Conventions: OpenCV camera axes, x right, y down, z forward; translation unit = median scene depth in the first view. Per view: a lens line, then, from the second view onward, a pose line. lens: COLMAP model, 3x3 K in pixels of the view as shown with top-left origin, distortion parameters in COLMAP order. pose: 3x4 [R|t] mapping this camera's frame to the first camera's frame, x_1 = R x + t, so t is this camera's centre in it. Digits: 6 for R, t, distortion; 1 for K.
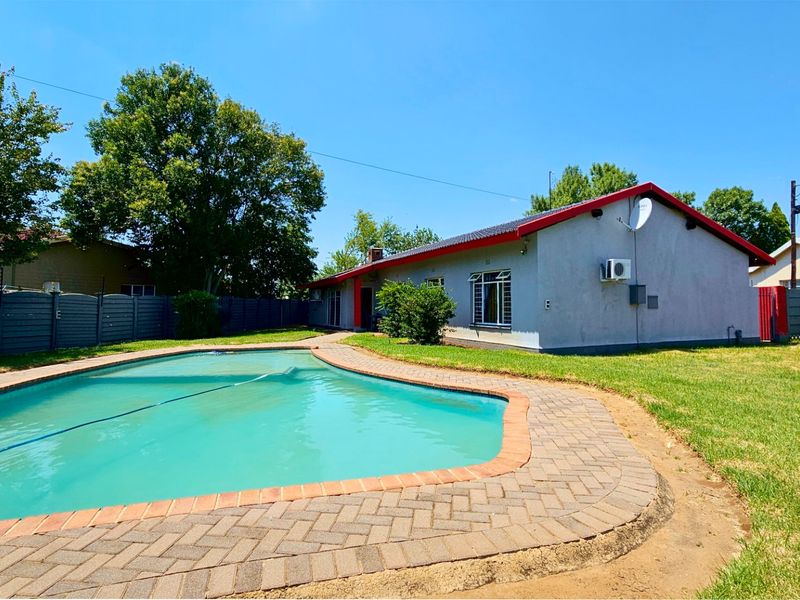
lens RADIAL K [[429.4, 0, 418.8], [0, 429.4, 288.6], [0, 0, 1]] dist [-0.000460, 0.000363]
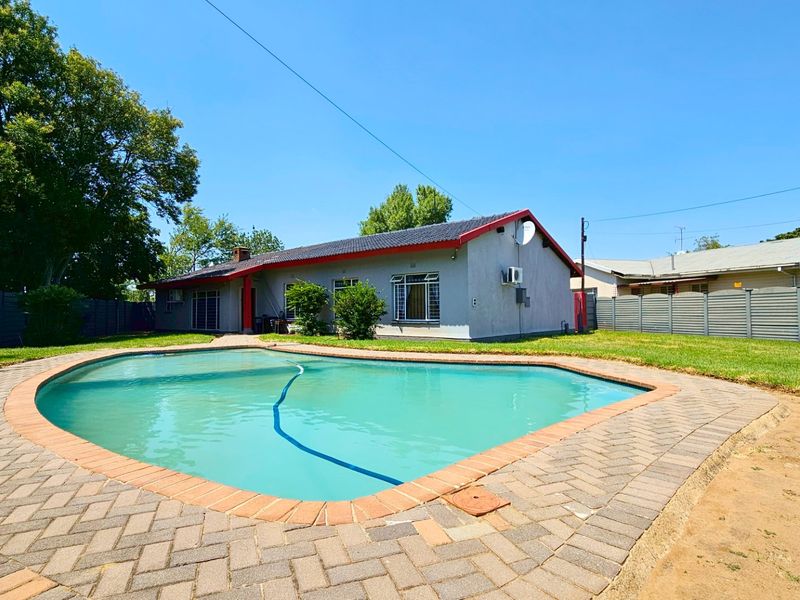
lens RADIAL K [[429.0, 0, 400.0], [0, 429.0, 300.0], [0, 0, 1]] dist [-0.000305, 0.000068]
pose [[0.899450, 0.009851, 0.436912, -0.333524], [-0.012857, 0.999910, 0.003923, 0.023260], [-0.436834, -0.009146, 0.899495, 0.003151]]
